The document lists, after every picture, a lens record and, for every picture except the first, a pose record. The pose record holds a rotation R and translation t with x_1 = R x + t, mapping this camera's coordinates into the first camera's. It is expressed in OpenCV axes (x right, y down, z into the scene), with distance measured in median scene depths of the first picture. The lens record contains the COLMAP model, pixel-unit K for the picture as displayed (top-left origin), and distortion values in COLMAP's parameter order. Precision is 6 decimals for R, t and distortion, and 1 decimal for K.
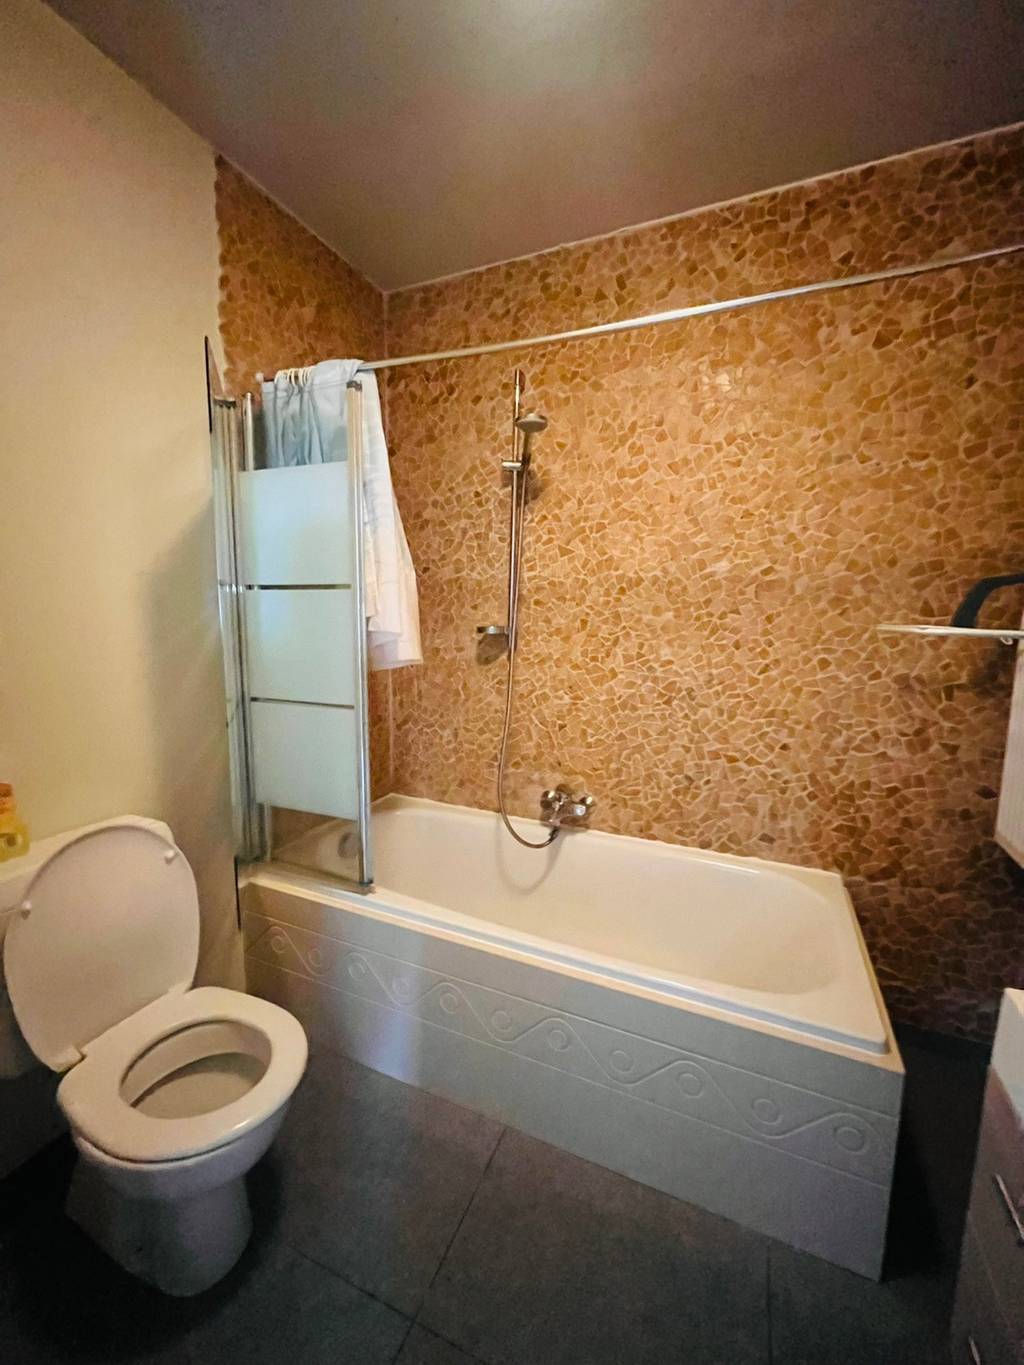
lens RADIAL K [[549.1, 0, 517.7], [0, 549.1, 681.4], [0, 0, 1]] dist [-0.004460, -0.000154]
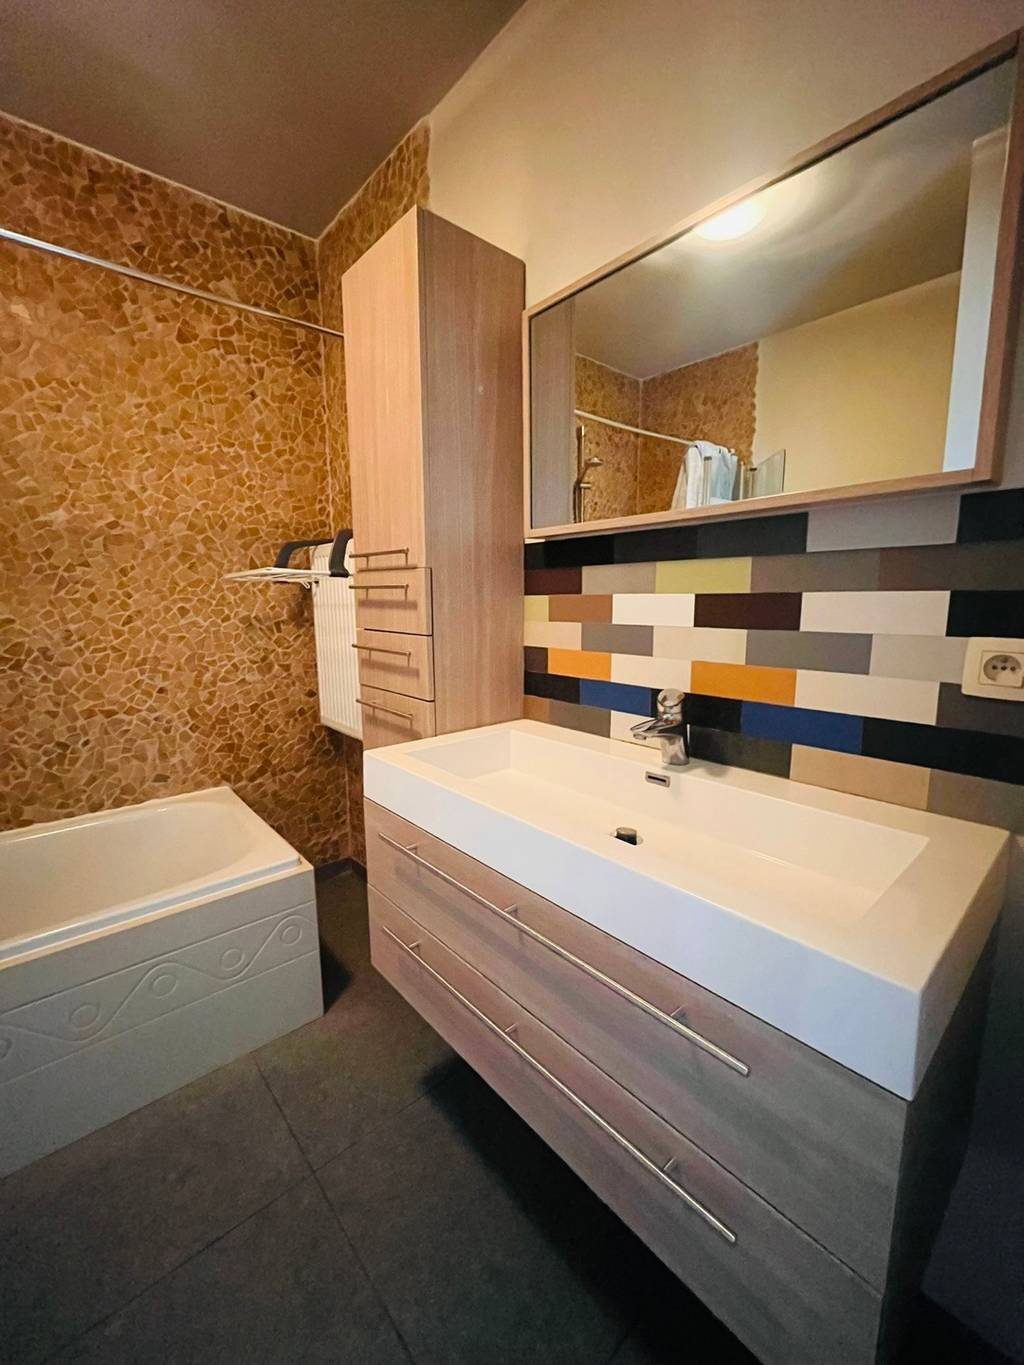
lens RADIAL K [[549.1, 0, 509.0], [0, 549.1, 676.6], [0, 0, 1]] dist [-0.004460, -0.000154]
pose [[0.424200, -0.148440, 0.893320, -0.197287], [0.128806, 0.986334, 0.102731, 0.072523], [-0.896361, 0.071486, 0.437523, -0.101240]]
